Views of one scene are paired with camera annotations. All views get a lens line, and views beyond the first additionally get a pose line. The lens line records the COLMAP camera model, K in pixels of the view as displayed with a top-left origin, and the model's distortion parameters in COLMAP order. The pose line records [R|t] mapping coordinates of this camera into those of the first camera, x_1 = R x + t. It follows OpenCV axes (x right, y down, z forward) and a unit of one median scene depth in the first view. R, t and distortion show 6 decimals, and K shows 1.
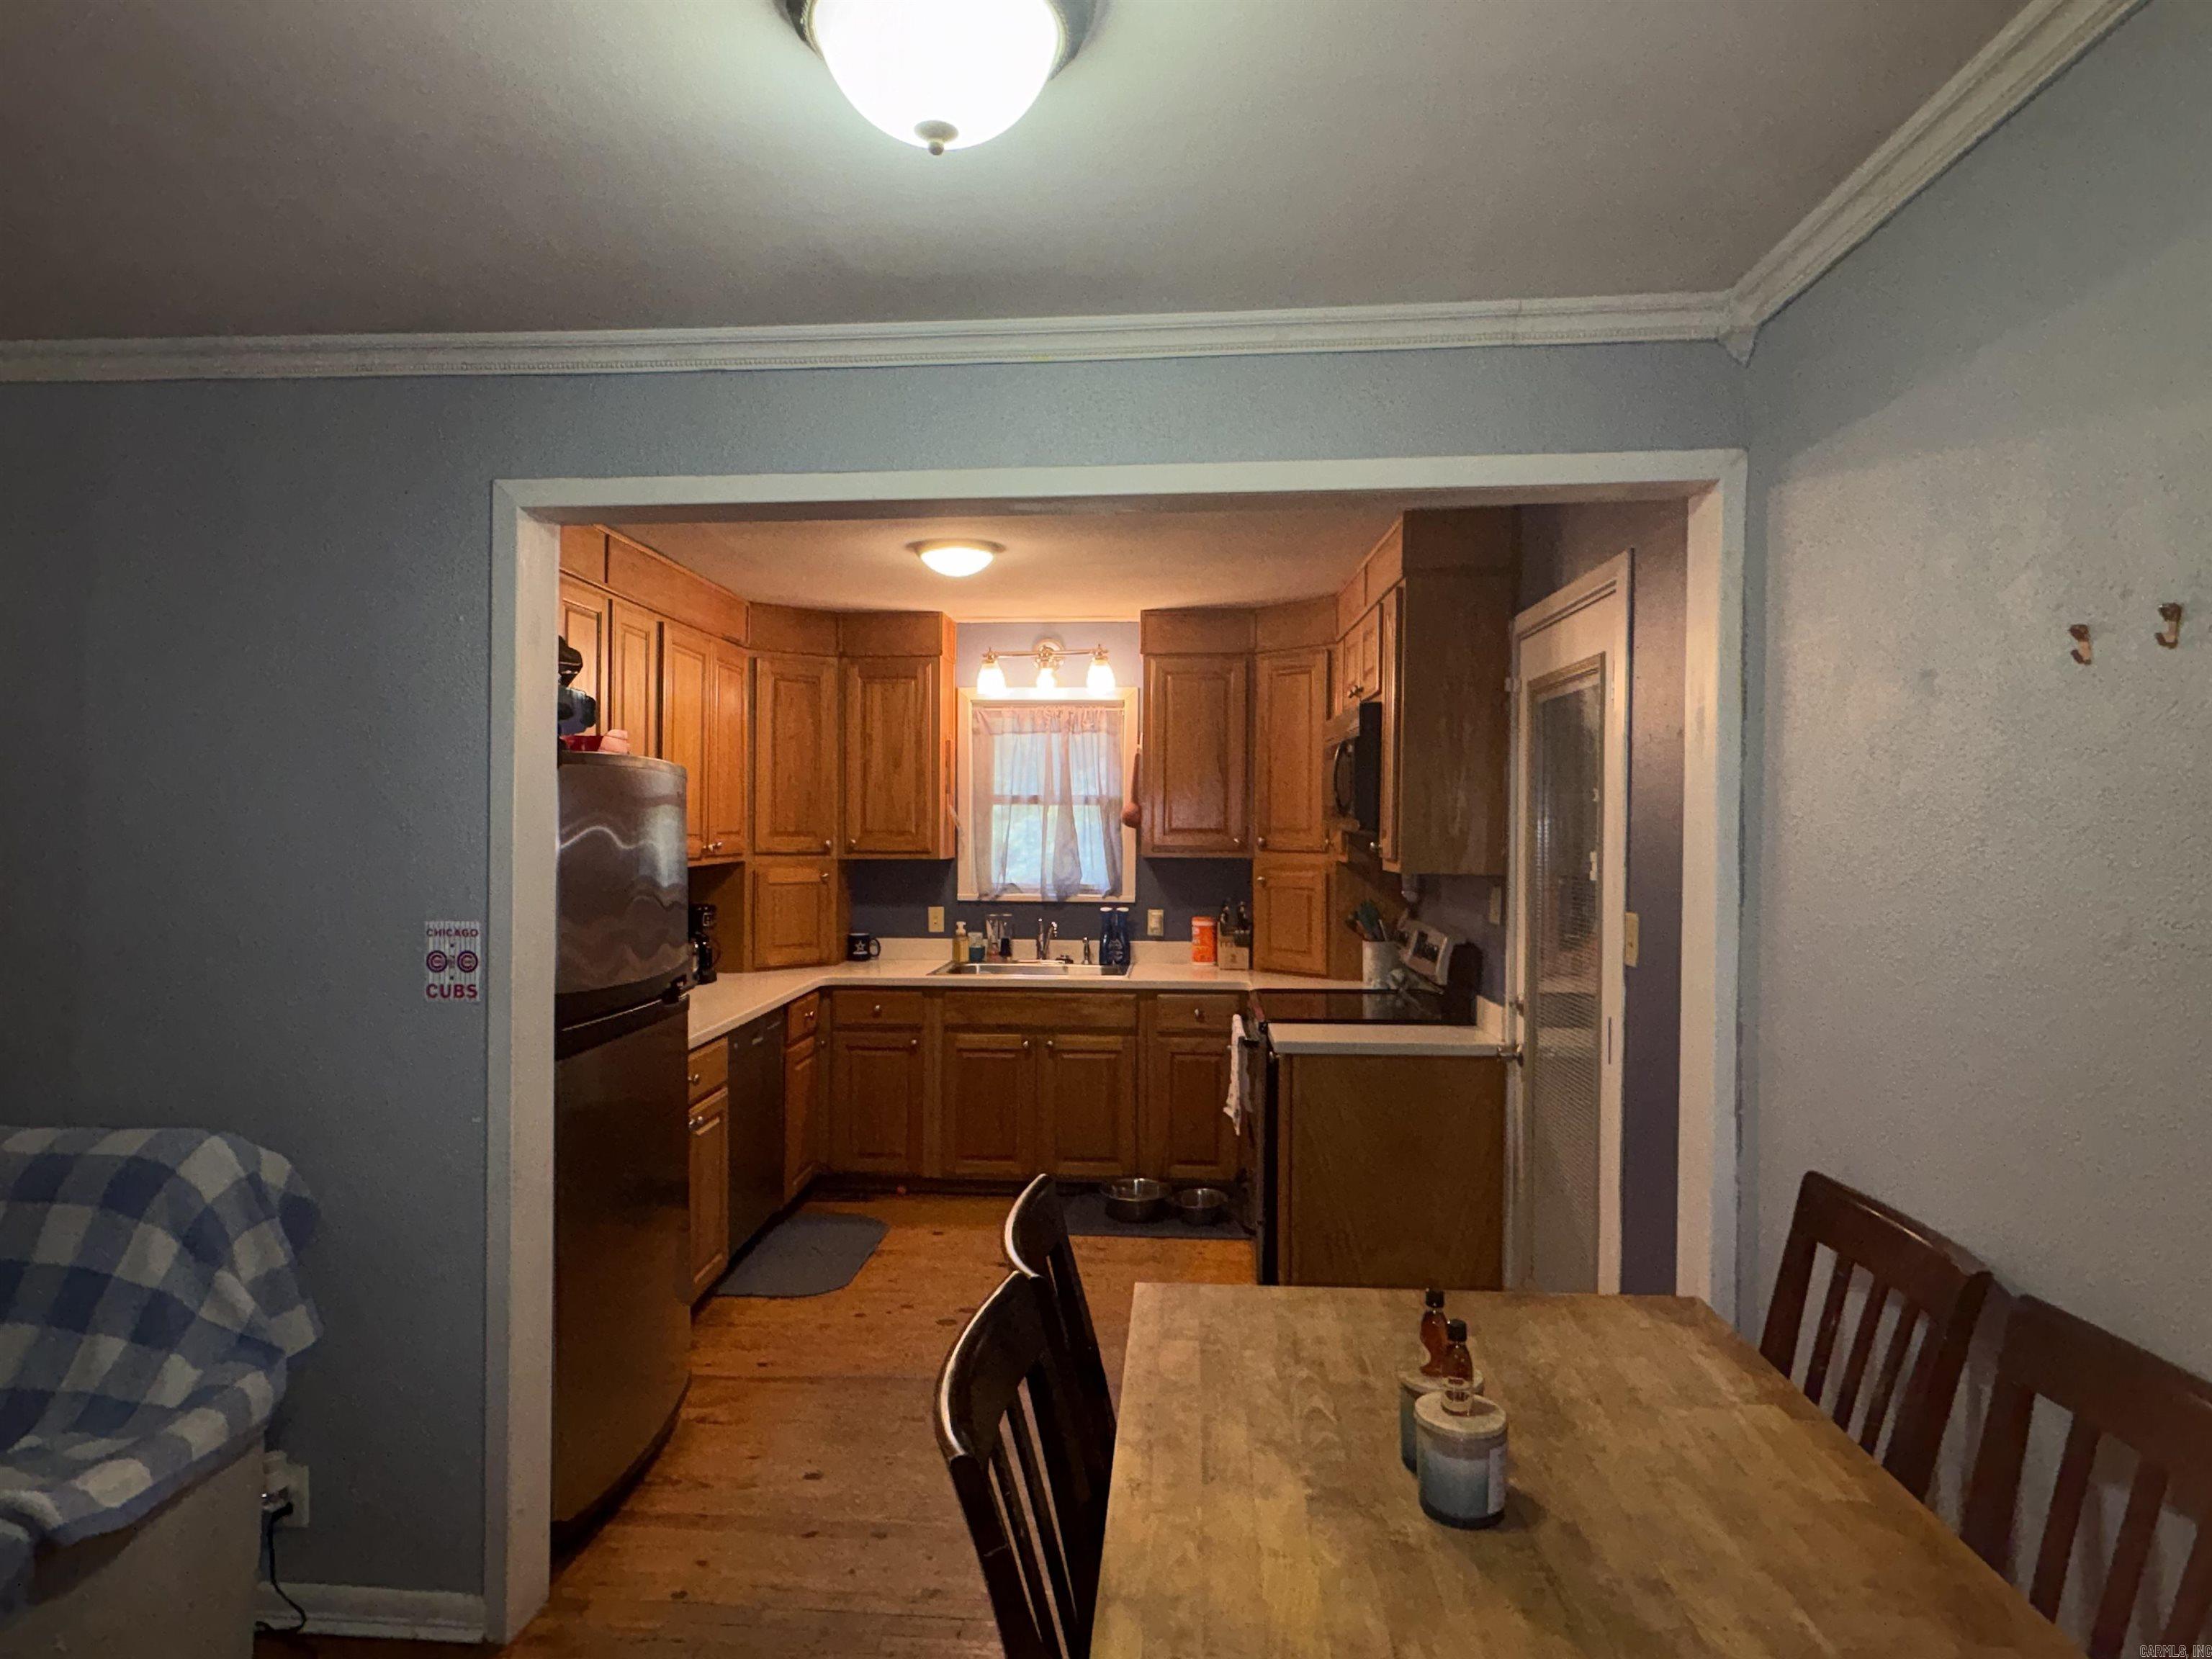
lens RADIAL K [[1271.0, 0, 1102.3], [0, 1271.0, 827.7], [0, 0, 1]] dist [-0.000938, 0.002463]
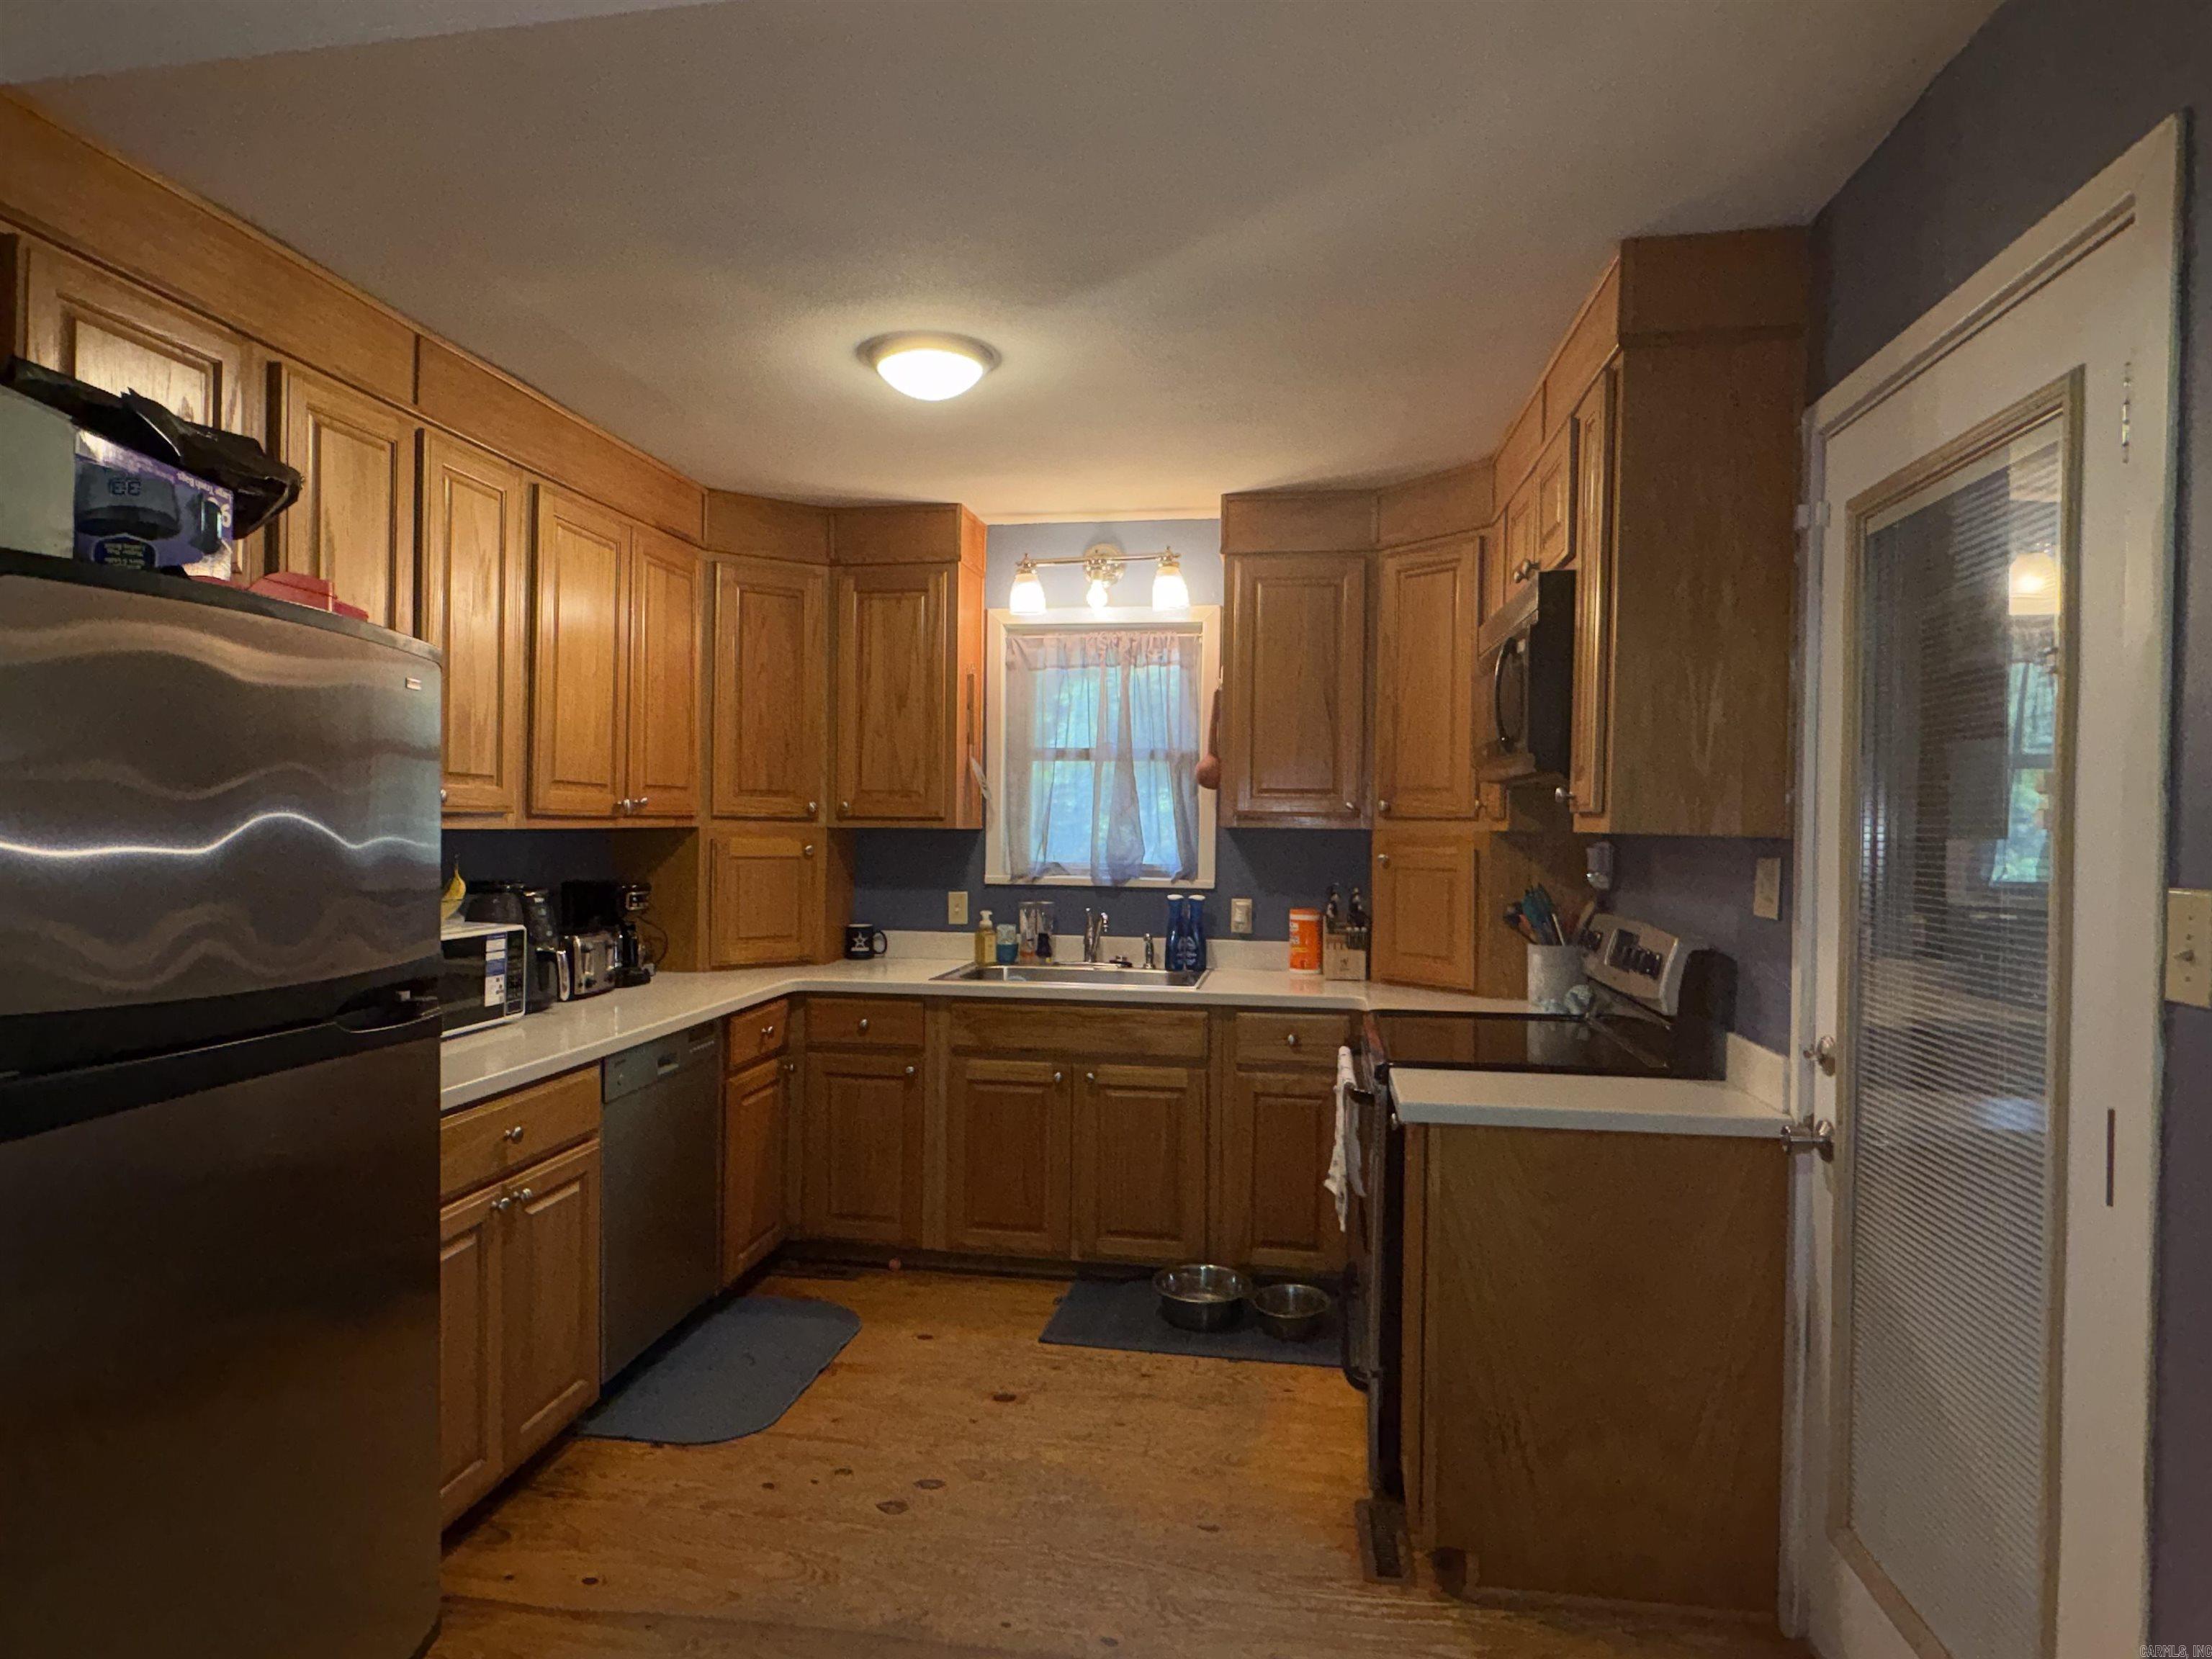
lens RADIAL K [[1271.0, 0, 1103.9], [0, 1271.0, 830.4], [0, 0, 1]] dist [-0.000938, 0.002463]
pose [[0.995376, 0.007838, -0.095733, 0.036987], [-0.007667, 0.999968, 0.002153, 0.025965], [0.095747, -0.001409, 0.995405, 0.271021]]
